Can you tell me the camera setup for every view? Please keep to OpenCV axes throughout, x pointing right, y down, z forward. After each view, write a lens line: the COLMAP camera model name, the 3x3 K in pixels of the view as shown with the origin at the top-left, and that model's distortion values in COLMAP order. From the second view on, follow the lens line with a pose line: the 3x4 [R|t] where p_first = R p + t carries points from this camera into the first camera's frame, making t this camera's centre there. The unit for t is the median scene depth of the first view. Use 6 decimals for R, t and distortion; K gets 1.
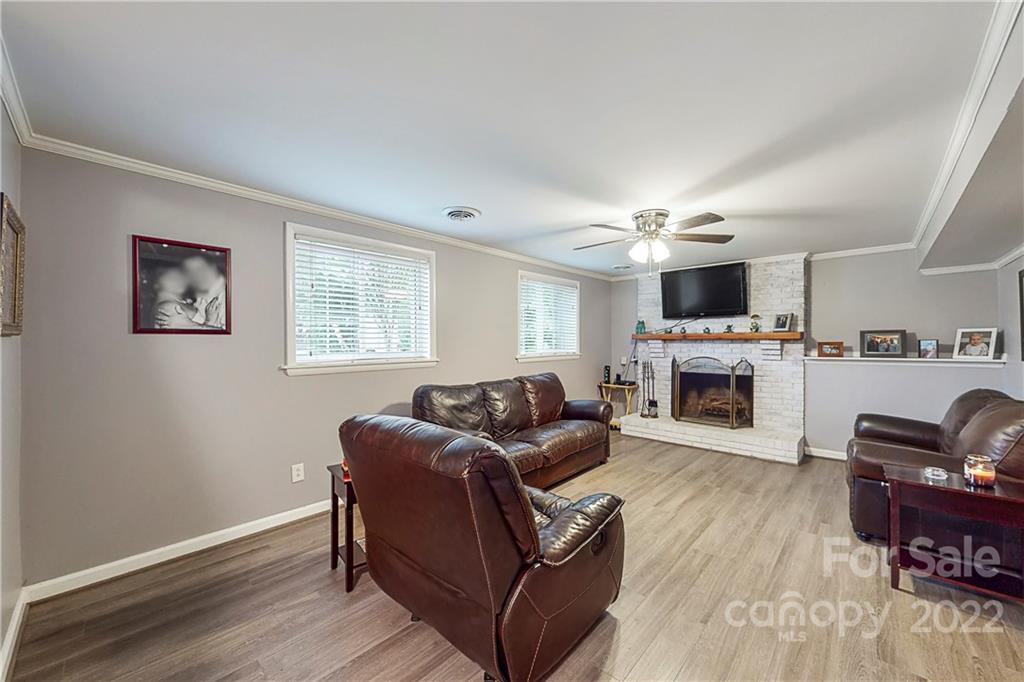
lens RADIAL K [[384.7, 0, 508.6], [0, 384.7, 342.7], [0, 0, 1]] dist [-0.001669, 0.000109]
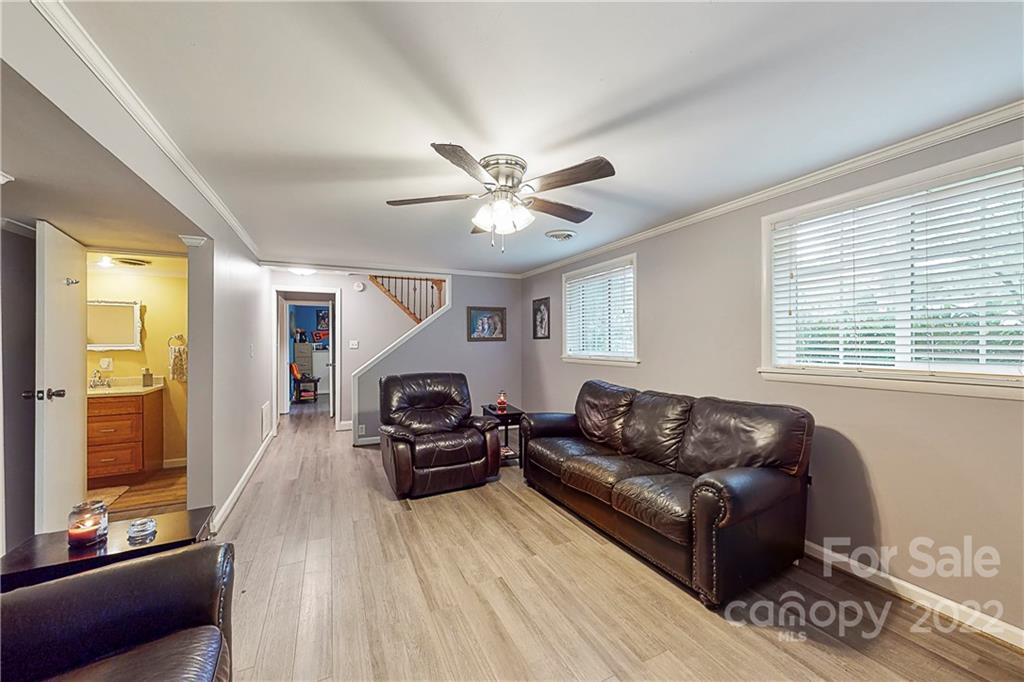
lens RADIAL K [[384.7, 0, 512.0], [0, 384.7, 344.2], [0, 0, 1]] dist [-0.001669, 0.000109]
pose [[-0.359078, 0.000617, -0.933307, 1.363783], [-0.006959, 0.999970, 0.003338, 0.000053], [0.933282, 0.007694, -0.359063, 1.691754]]
